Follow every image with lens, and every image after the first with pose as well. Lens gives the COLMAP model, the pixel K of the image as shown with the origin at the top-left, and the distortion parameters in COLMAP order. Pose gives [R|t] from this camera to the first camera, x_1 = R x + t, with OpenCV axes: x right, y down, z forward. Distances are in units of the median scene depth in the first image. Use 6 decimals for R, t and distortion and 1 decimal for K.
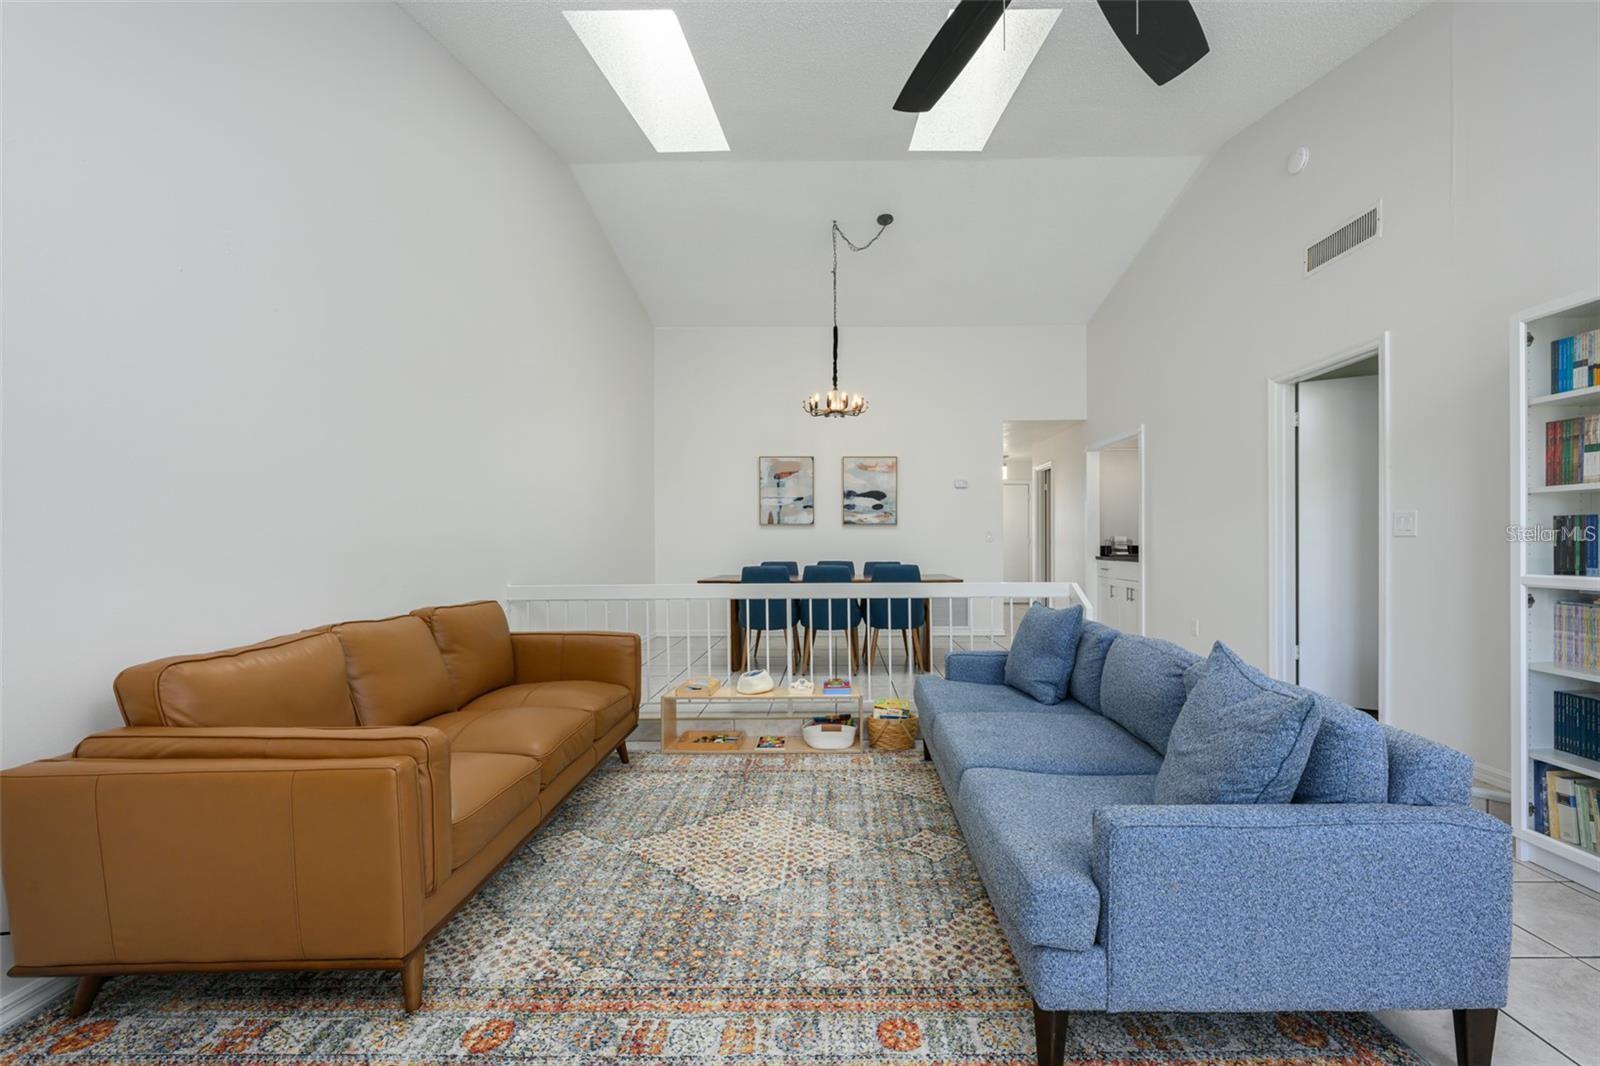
lens RADIAL K [[648.6, 0, 809.0], [0, 648.6, 526.6], [0, 0, 1]] dist [-0.000677, -0.000365]
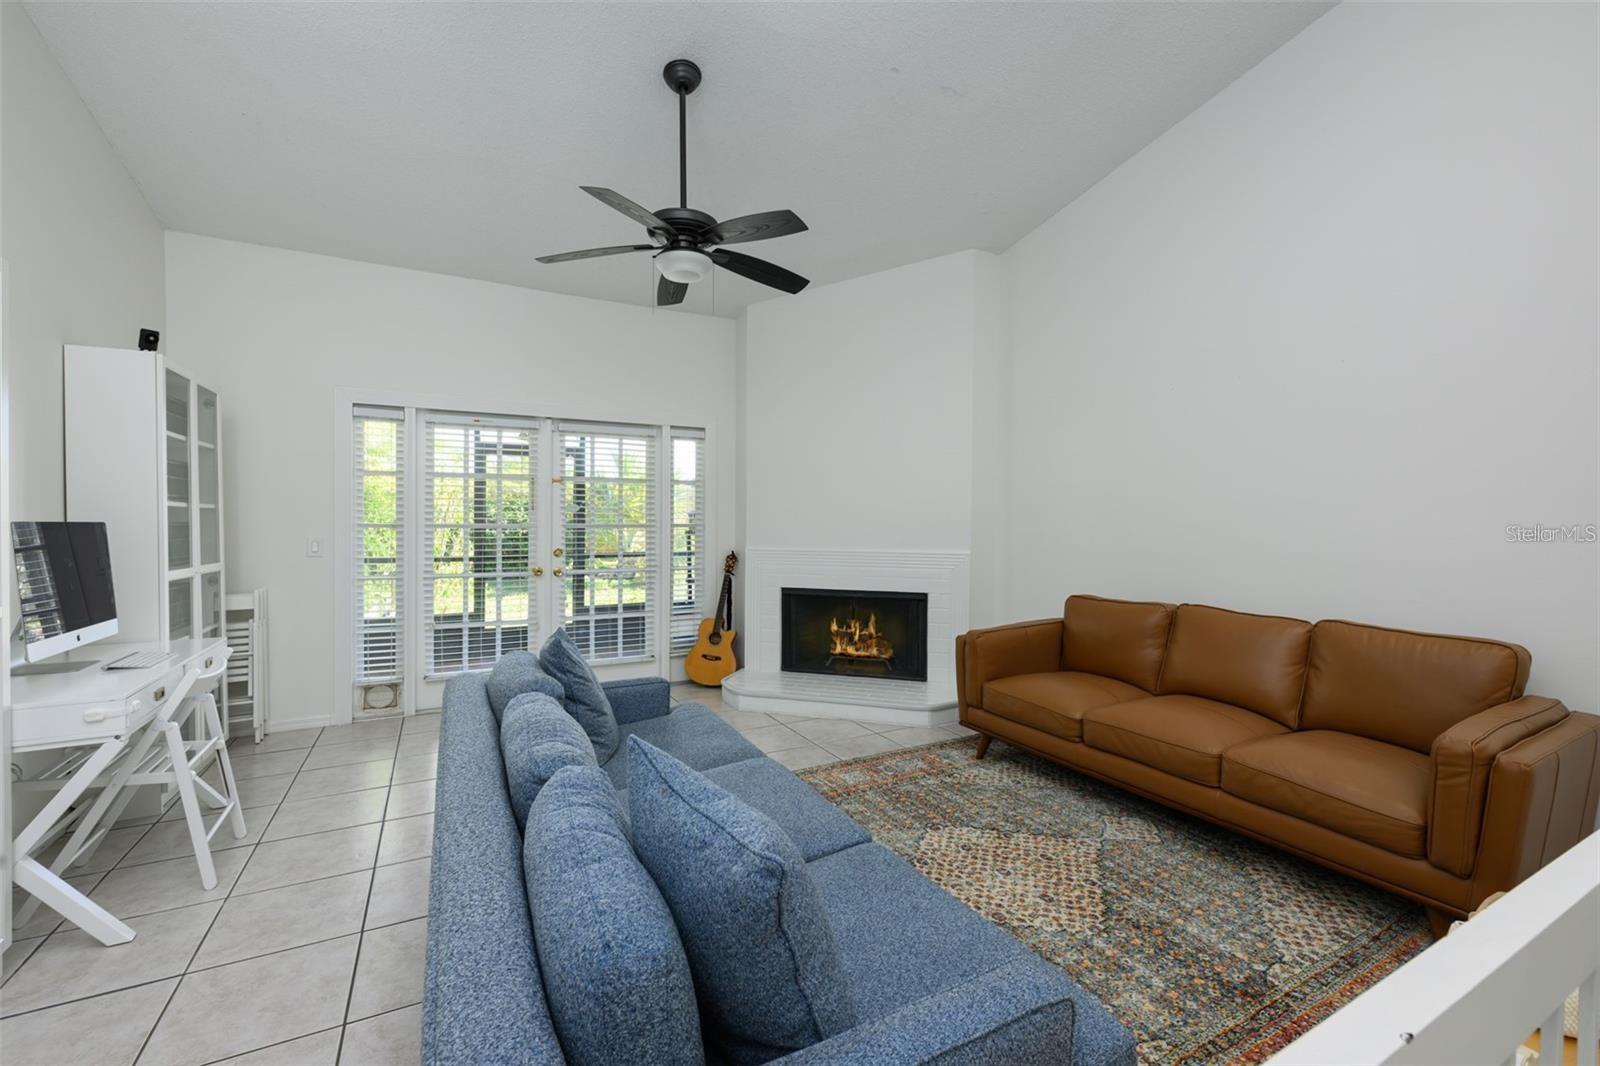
lens RADIAL K [[643.3, 0, 816.6], [0, 643.3, 517.6], [0, 0, 1]] dist [-0.000170, 0.000035]
pose [[-0.841379, -0.000452, -0.540445, 0.214650], [0.008796, 0.999856, -0.014530, -0.002995], [0.540374, -0.016979, -0.841254, 0.554942]]
